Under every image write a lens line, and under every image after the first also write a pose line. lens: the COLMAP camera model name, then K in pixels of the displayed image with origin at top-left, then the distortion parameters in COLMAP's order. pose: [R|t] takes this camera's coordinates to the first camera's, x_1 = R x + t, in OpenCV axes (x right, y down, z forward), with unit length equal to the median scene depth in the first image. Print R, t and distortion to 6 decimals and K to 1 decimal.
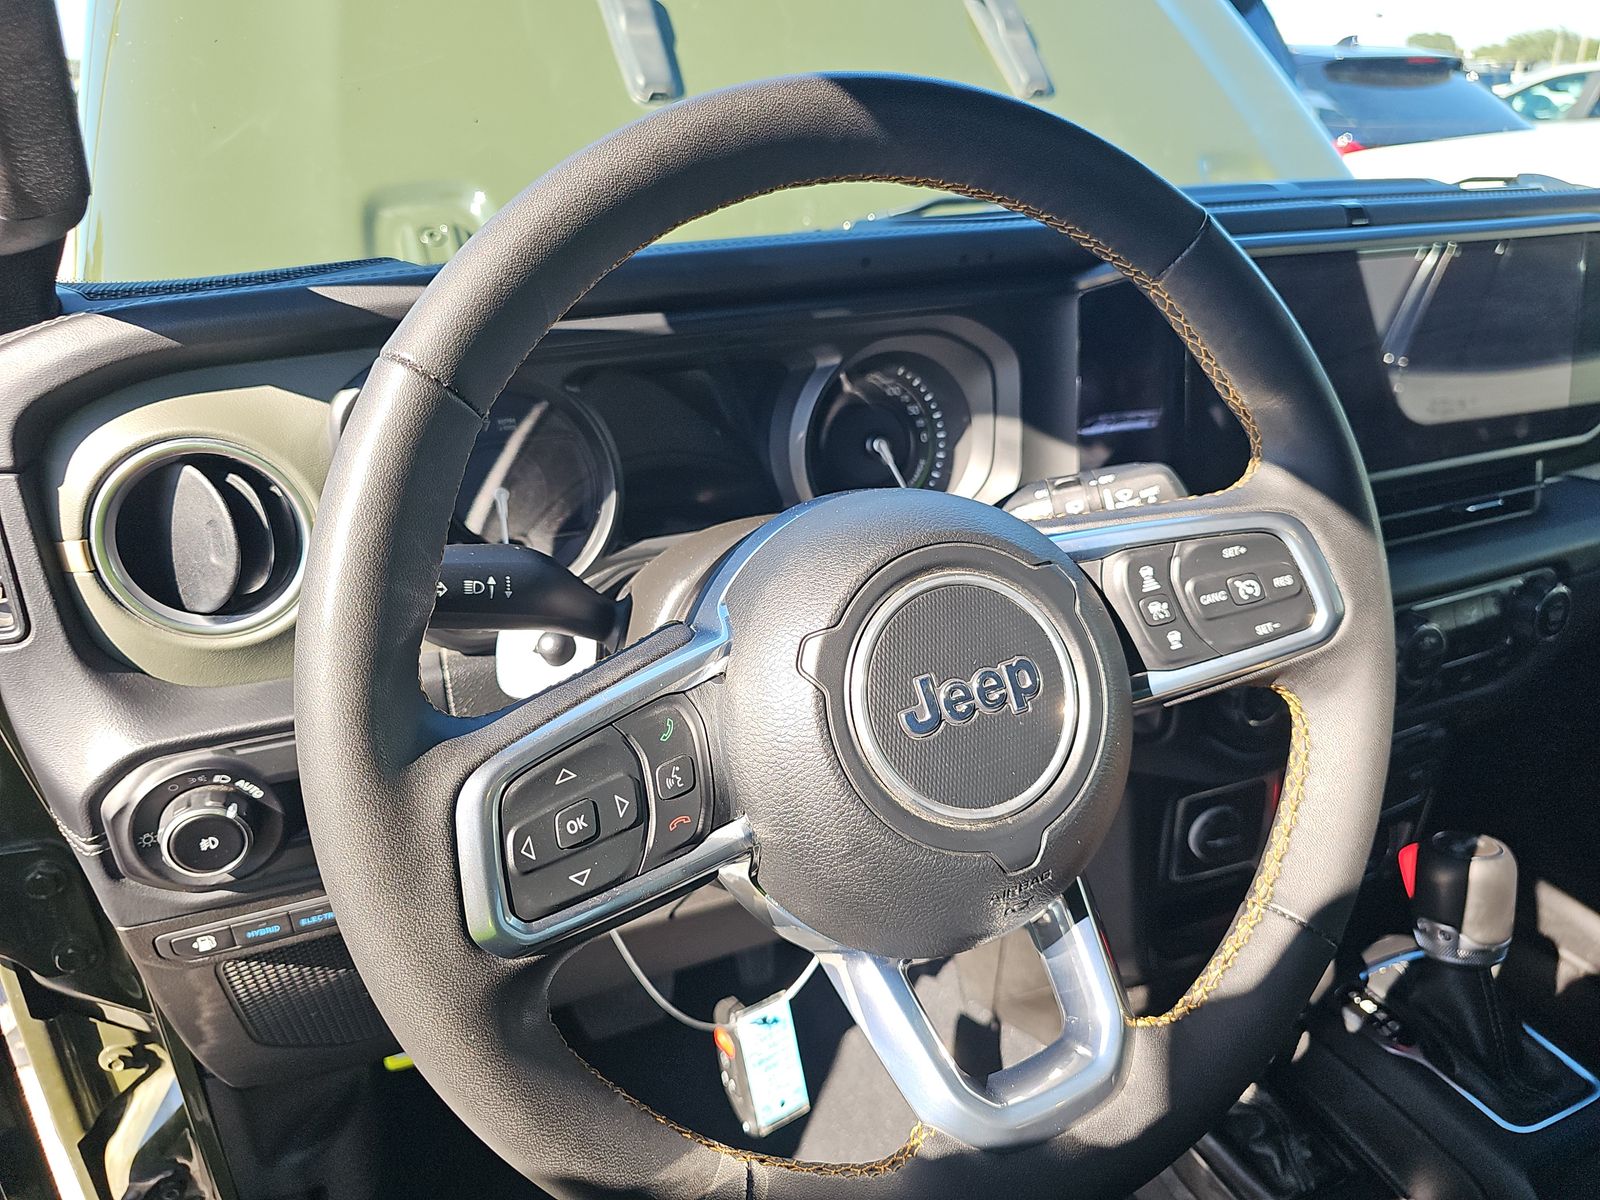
lens RADIAL K [[1074.9, 0, 800.0], [0, 1074.9, 600.0], [0, 0, 1]] dist [0.003317, -0.005769]
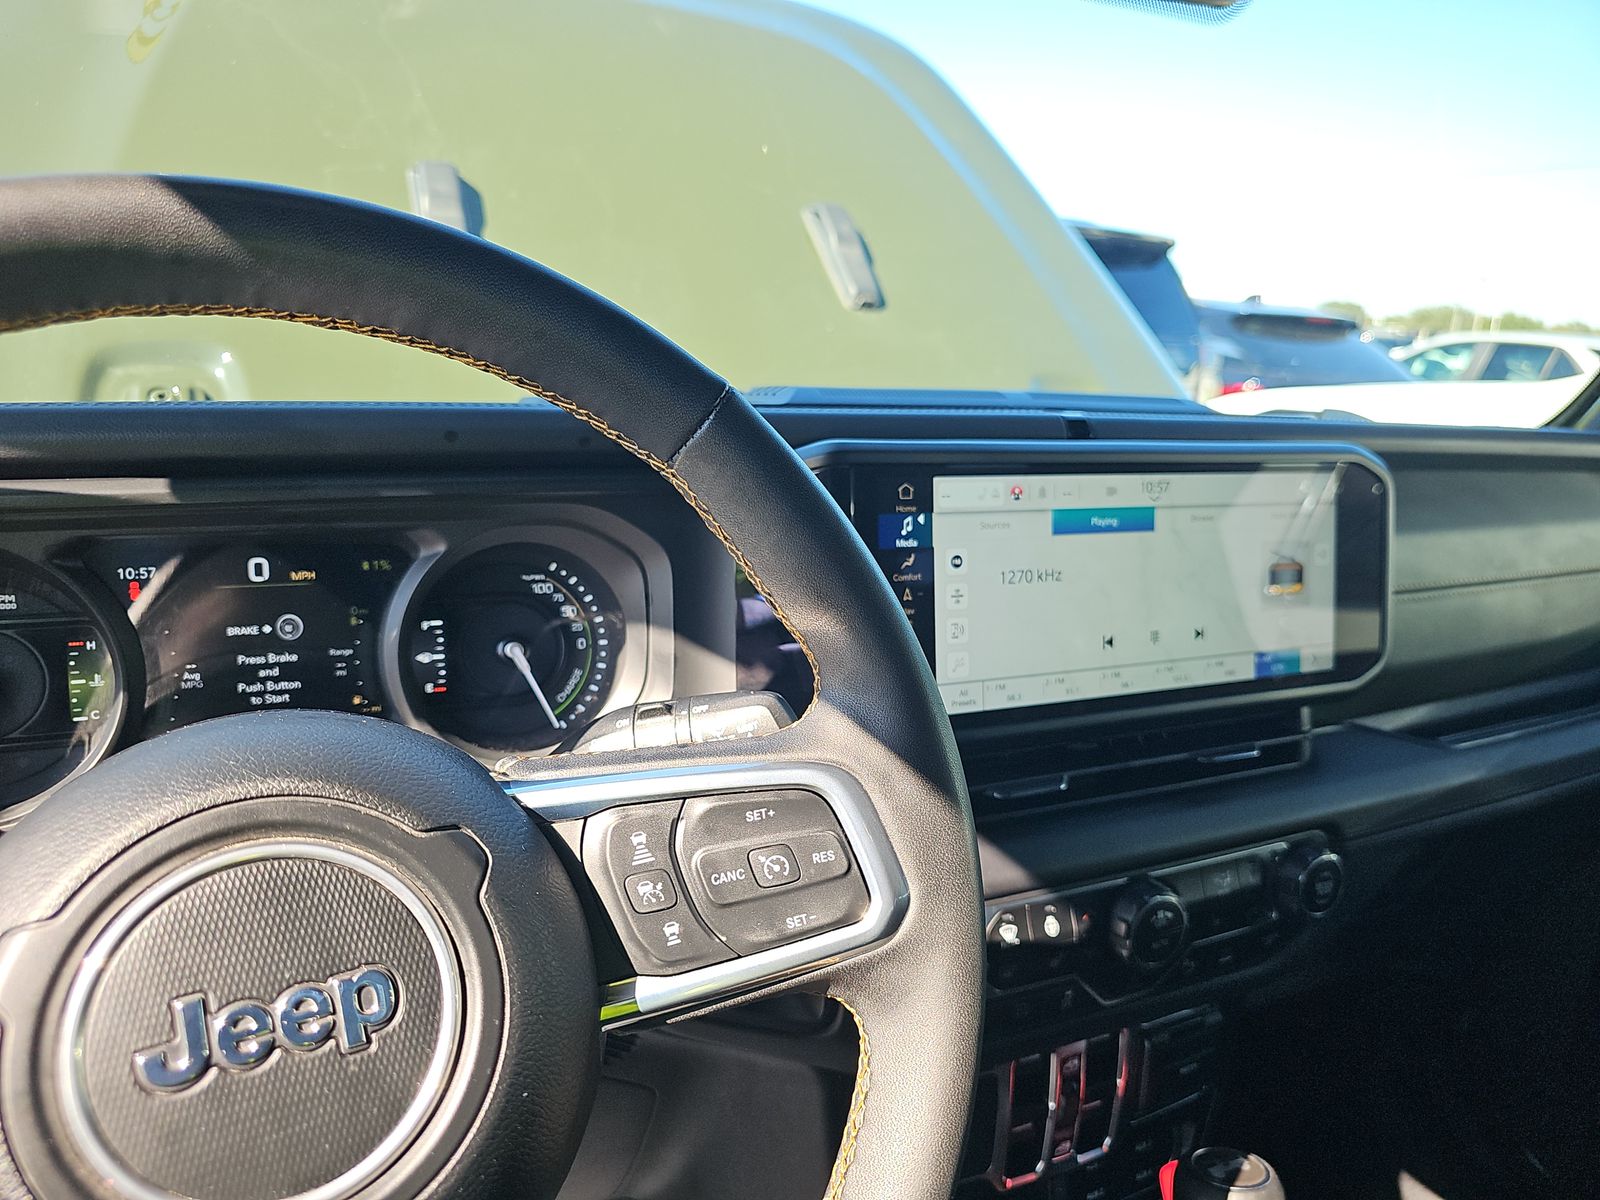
lens RADIAL K [[1073.1, 0, 797.0], [0, 1073.1, 616.3], [0, 0, 1]] dist [-0.003456, -0.001450]
pose [[0.997720, 0.055960, 0.037738, 0.256404], [-0.048864, 0.984561, -0.168083, -0.037965], [-0.046562, 0.165856, 0.985050, 0.147625]]
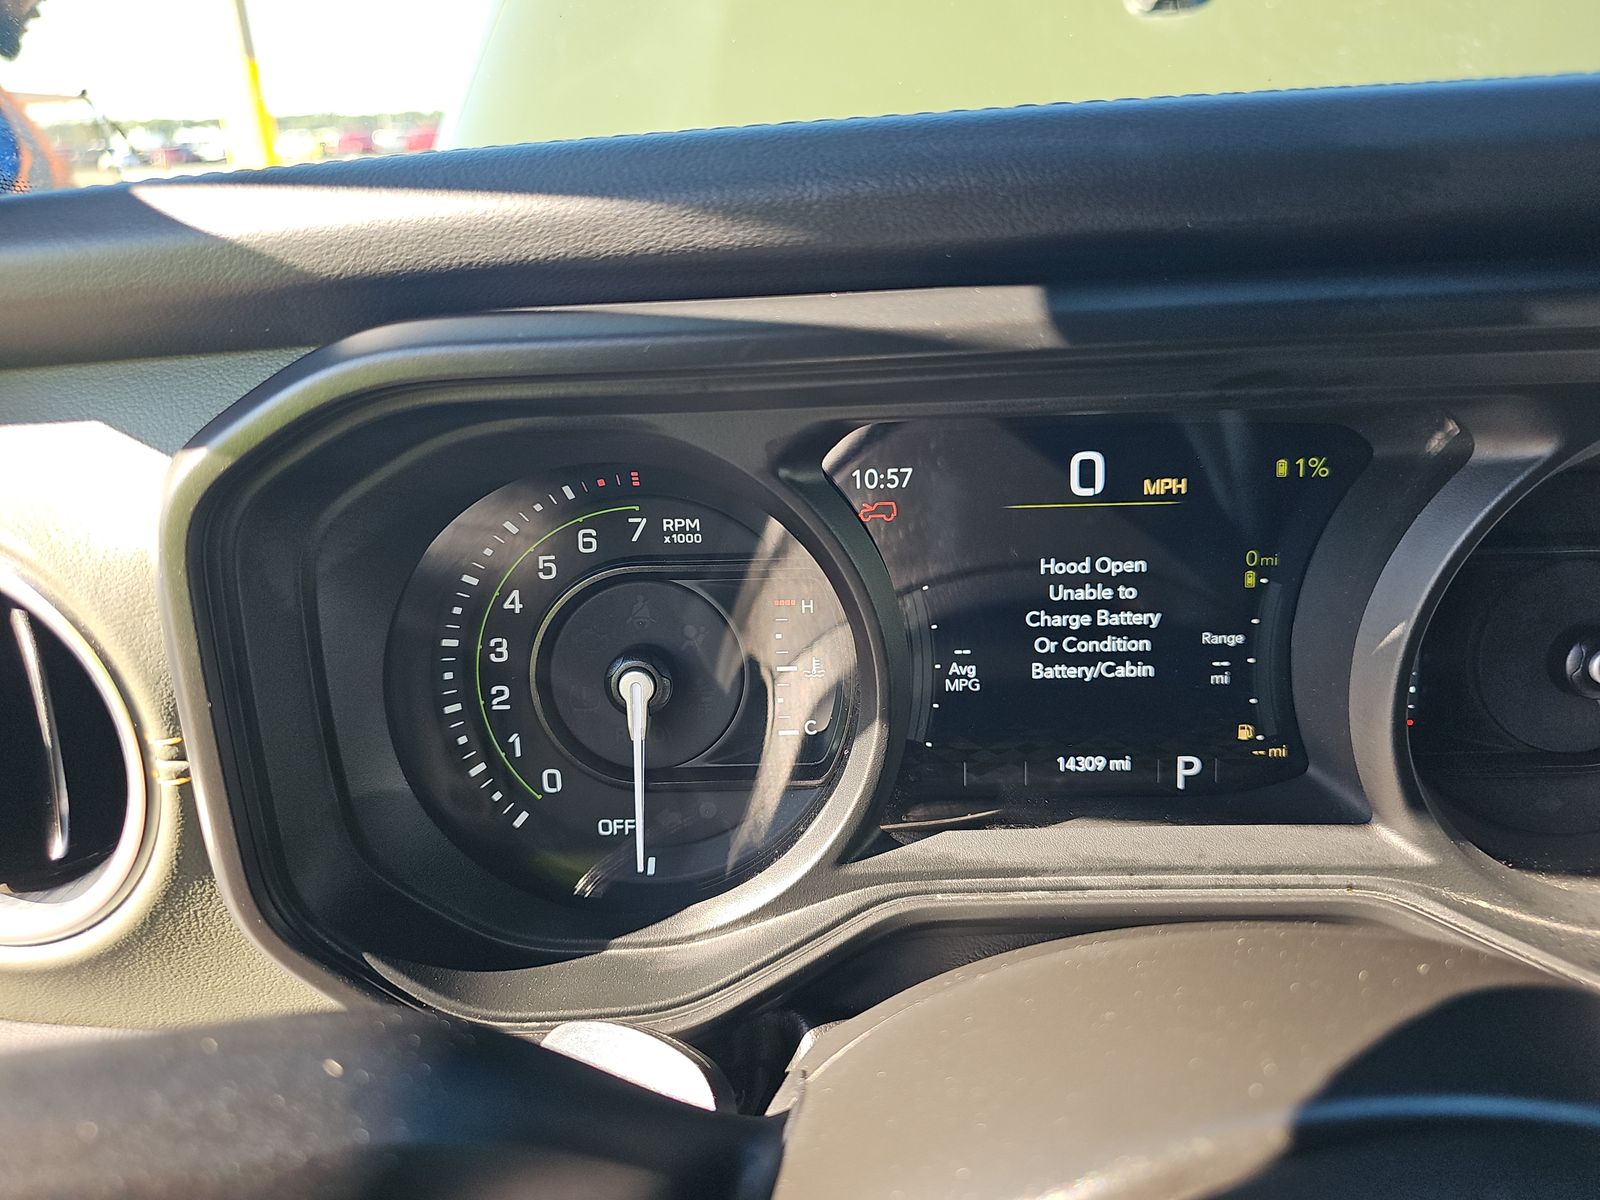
lens RADIAL K [[1049.0, 0, 800.0], [0, 1049.0, 600.0], [0, 0, 1]] dist [-0.027705, -0.002231]
pose [[0.901627, 0.143292, -0.408088, -0.036964], [-0.146911, 0.988890, 0.022646, -0.129720], [0.406799, 0.039534, 0.912662, 0.528273]]
